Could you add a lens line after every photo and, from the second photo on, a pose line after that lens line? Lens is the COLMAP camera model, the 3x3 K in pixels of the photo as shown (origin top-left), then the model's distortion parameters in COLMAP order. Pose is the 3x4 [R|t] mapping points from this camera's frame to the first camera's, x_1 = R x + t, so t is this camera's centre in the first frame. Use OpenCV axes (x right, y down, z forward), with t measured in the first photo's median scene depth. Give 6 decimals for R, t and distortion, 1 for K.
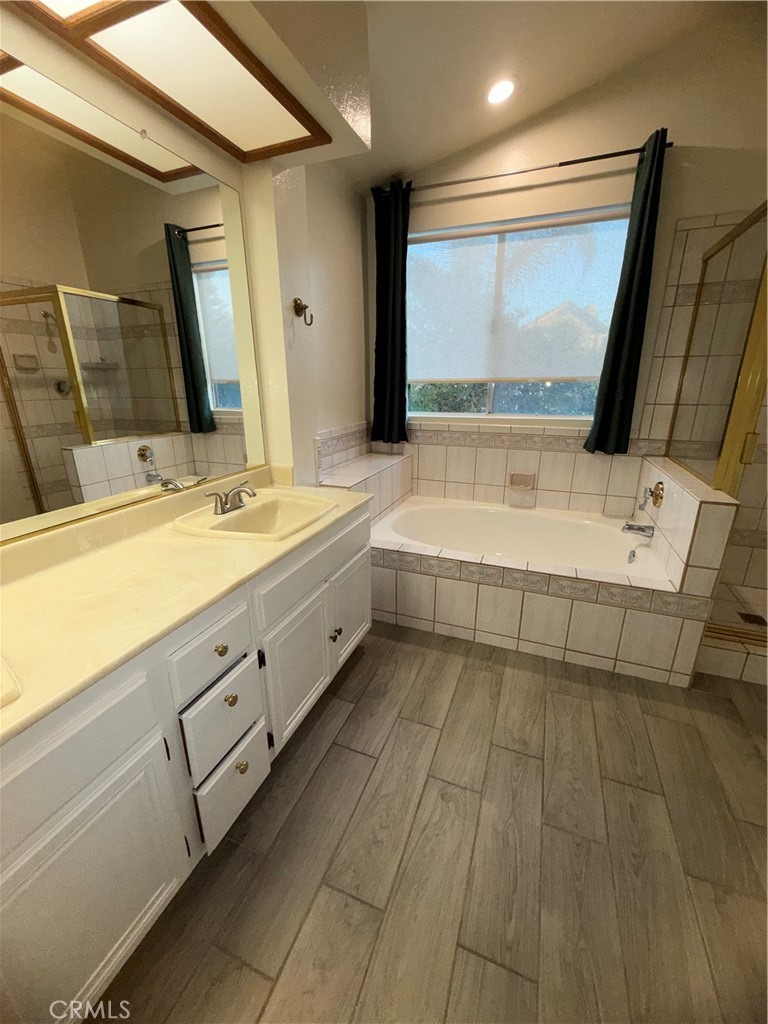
lens RADIAL K [[409.2, 0, 385.0], [0, 409.2, 508.4], [0, 0, 1]] dist [0.001912, -0.000477]
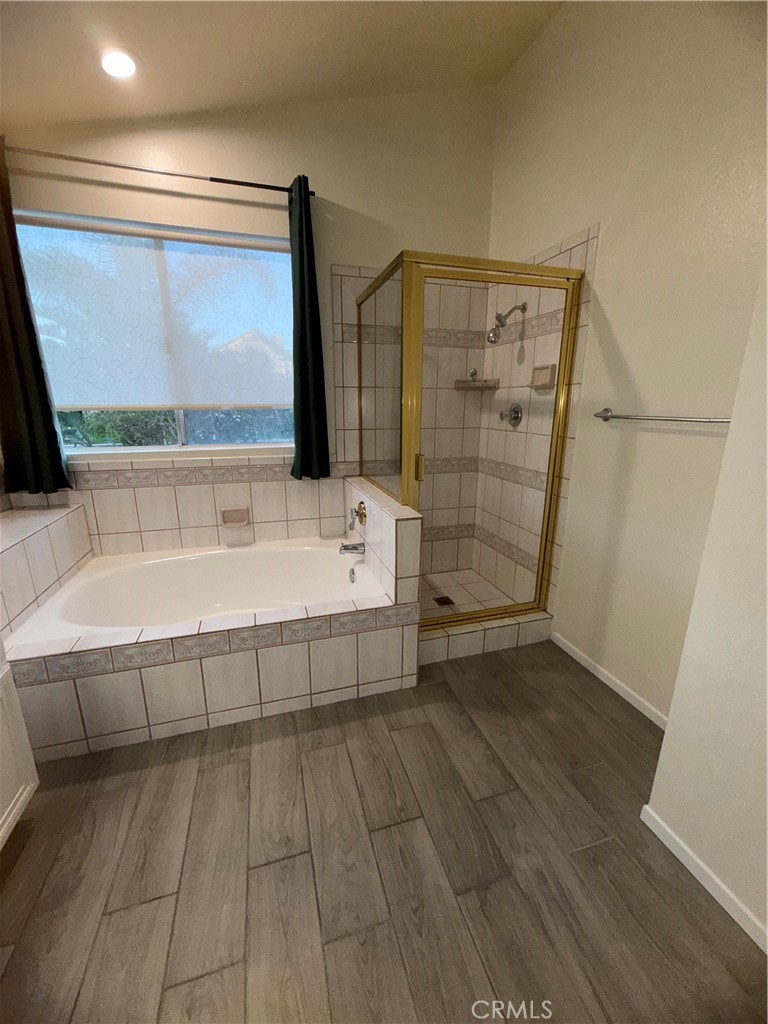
lens RADIAL K [[409.2, 0, 383.4], [0, 409.2, 508.8], [0, 0, 1]] dist [0.001912, -0.000477]
pose [[0.786029, -0.150633, 0.599557, 0.065423], [0.179611, 0.983668, 0.011664, -0.046149], [-0.591522, 0.098519, 0.800247, 0.101206]]
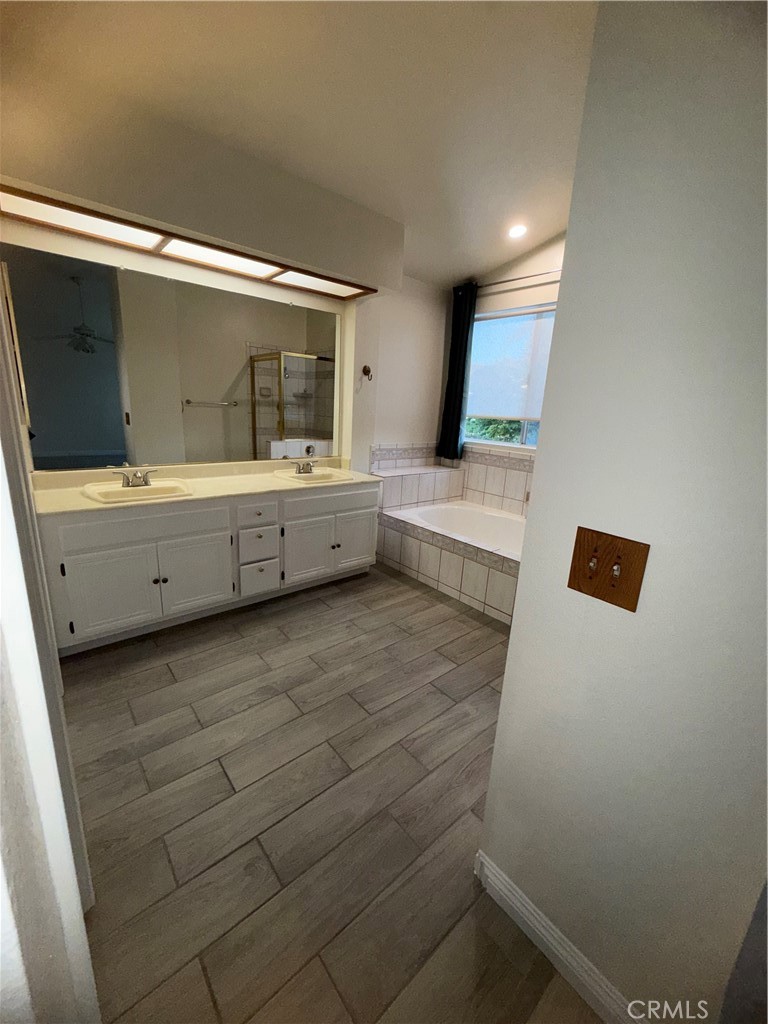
lens RADIAL K [[409.2, 0, 385.9], [0, 409.2, 507.8], [0, 0, 1]] dist [0.001912, -0.000477]
pose [[0.880628, 0.161859, -0.445304, 0.626196], [-0.192166, 0.981083, -0.023421, 0.099288], [0.433089, 0.106197, 0.895073, -0.407980]]
